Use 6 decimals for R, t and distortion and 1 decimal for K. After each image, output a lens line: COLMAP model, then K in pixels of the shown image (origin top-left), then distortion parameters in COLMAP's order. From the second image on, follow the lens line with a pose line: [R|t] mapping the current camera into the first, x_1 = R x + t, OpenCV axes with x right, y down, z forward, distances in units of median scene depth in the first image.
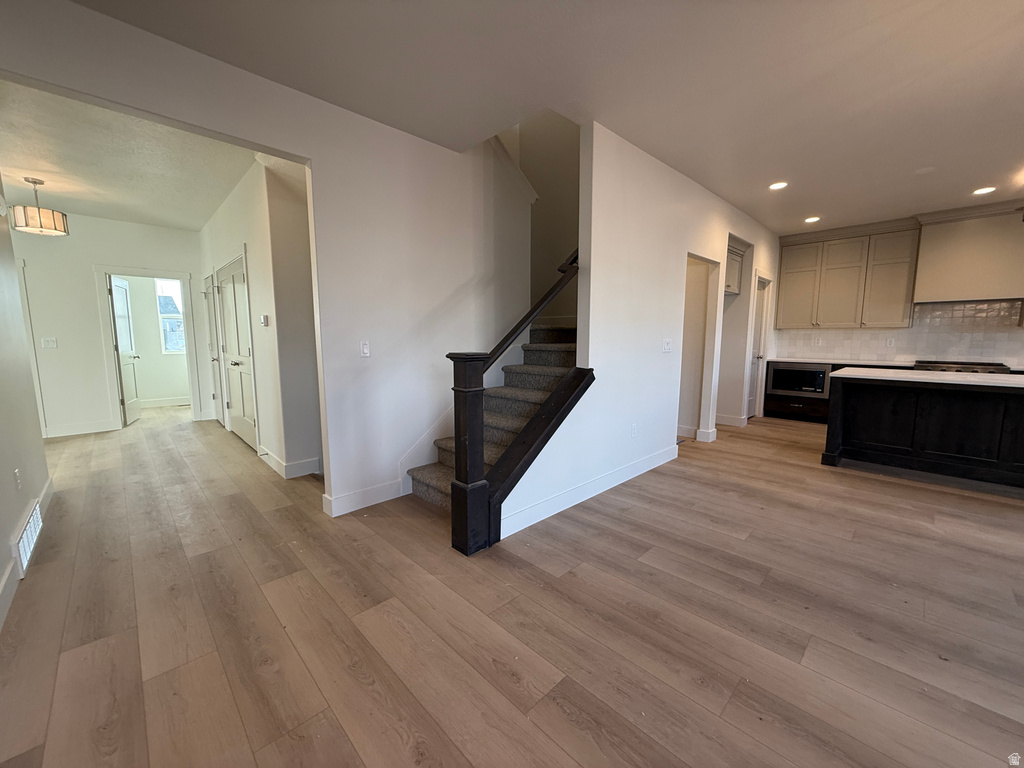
lens RADIAL K [[406.5, 0, 511.3], [0, 406.5, 384.9], [0, 0, 1]] dist [0.001010, 0.000289]
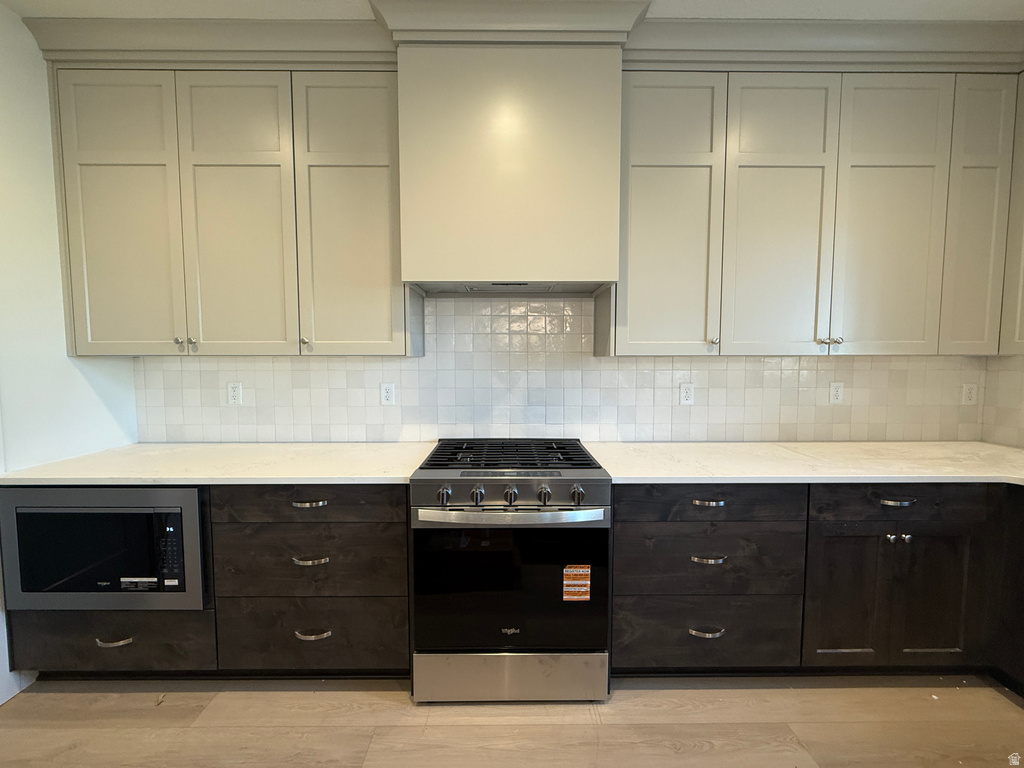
lens RADIAL K [[406.5, 0, 513.7], [0, 406.5, 387.9], [0, 0, 1]] dist [0.001010, 0.000289]
pose [[0.686802, -0.047980, 0.725259, 0.811508], [0.086999, 0.996072, -0.016491, -0.103263], [-0.721619, 0.074423, 0.688279, 0.717555]]
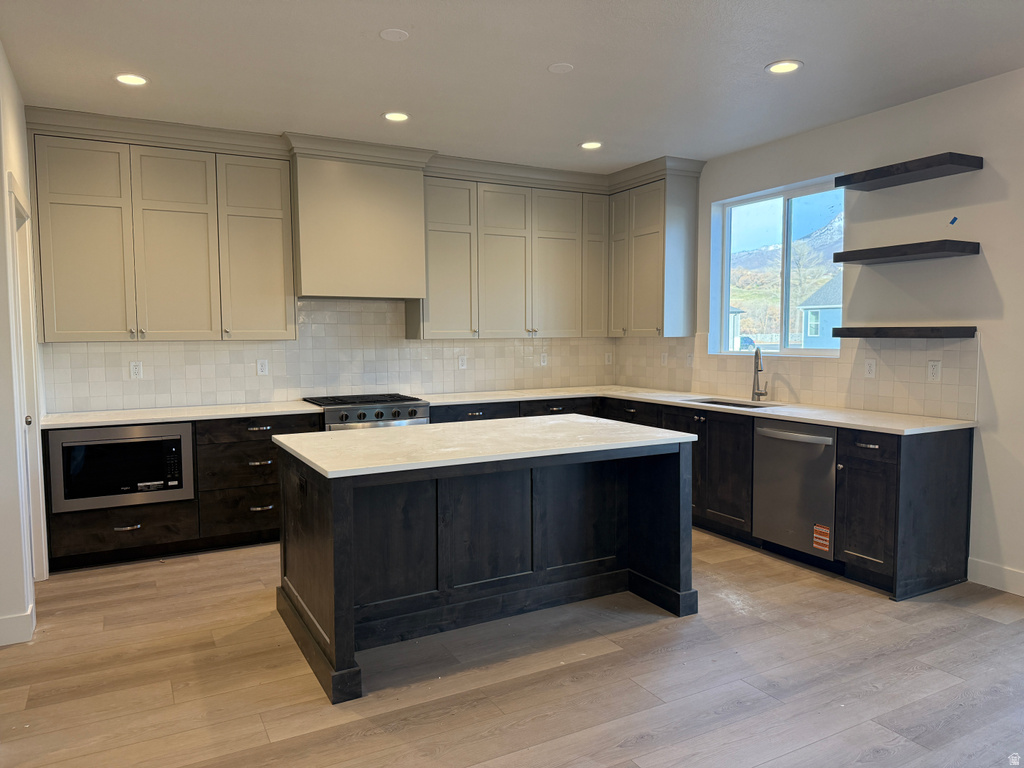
lens RADIAL K [[716.2, 0, 512.8], [0, 716.2, 382.8], [0, 0, 1]] dist [0.043902, -0.054416]
pose [[0.270314, -0.068552, 0.960328, 0.132597], [0.120300, 0.992050, 0.036954, -0.088281], [-0.955227, 0.105538, 0.276412, 0.478363]]
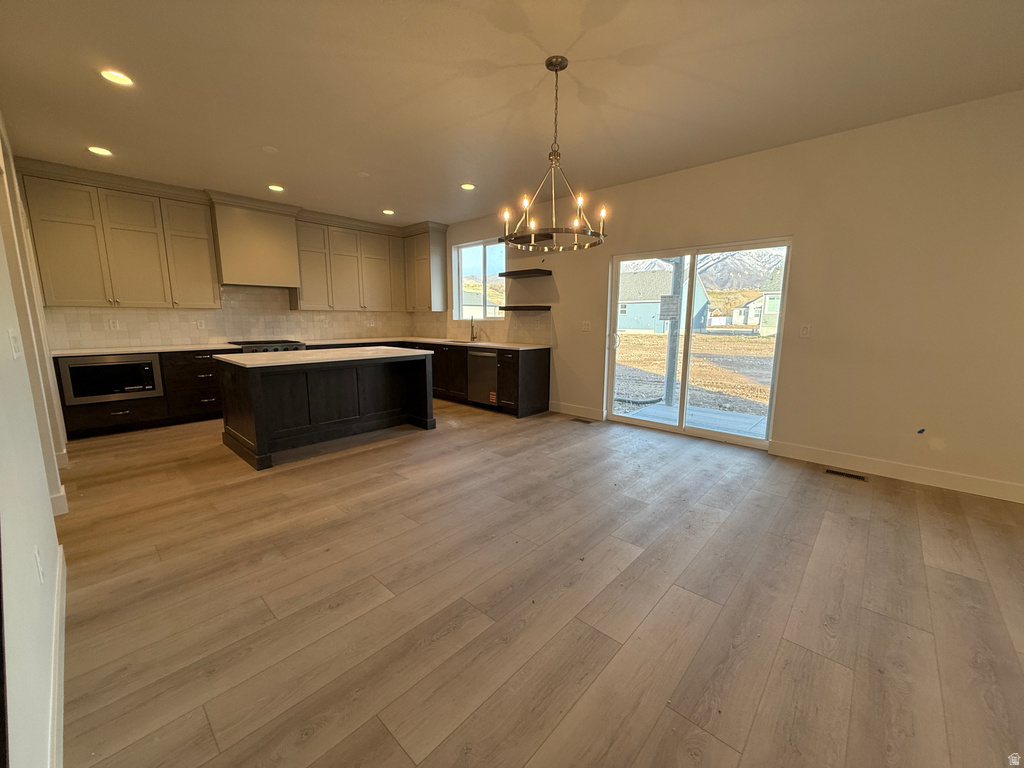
lens RADIAL K [[406.5, 0, 509.0], [0, 406.5, 384.8], [0, 0, 1]] dist [0.001010, 0.000289]
pose [[-0.049179, -0.163643, 0.985293, -0.054910], [0.114104, 0.979108, 0.168311, -0.049811], [-0.992251, 0.120703, -0.029480, 0.375793]]
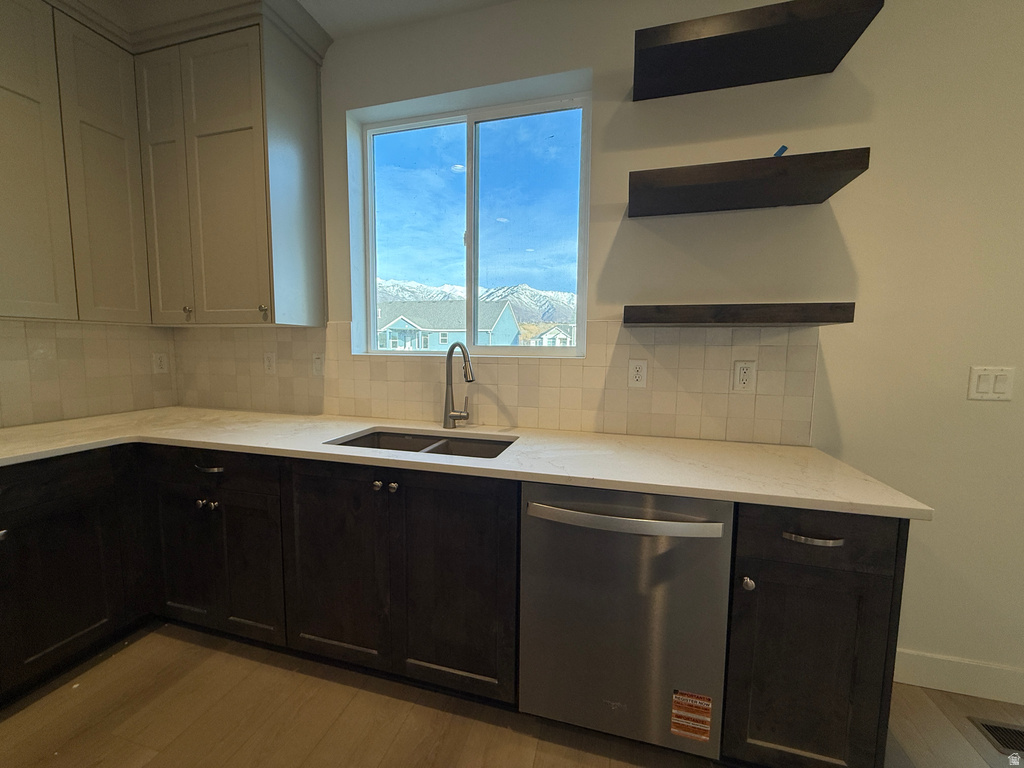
lens RADIAL K [[406.5, 0, 503.5], [0, 406.5, 388.3], [0, 0, 1]] dist [0.001010, 0.000289]
pose [[-0.496753, -0.091859, 0.863017, 0.863880], [0.091290, 0.983336, 0.157213, -0.071456], [-0.863078, 0.156881, -0.480089, 0.561947]]
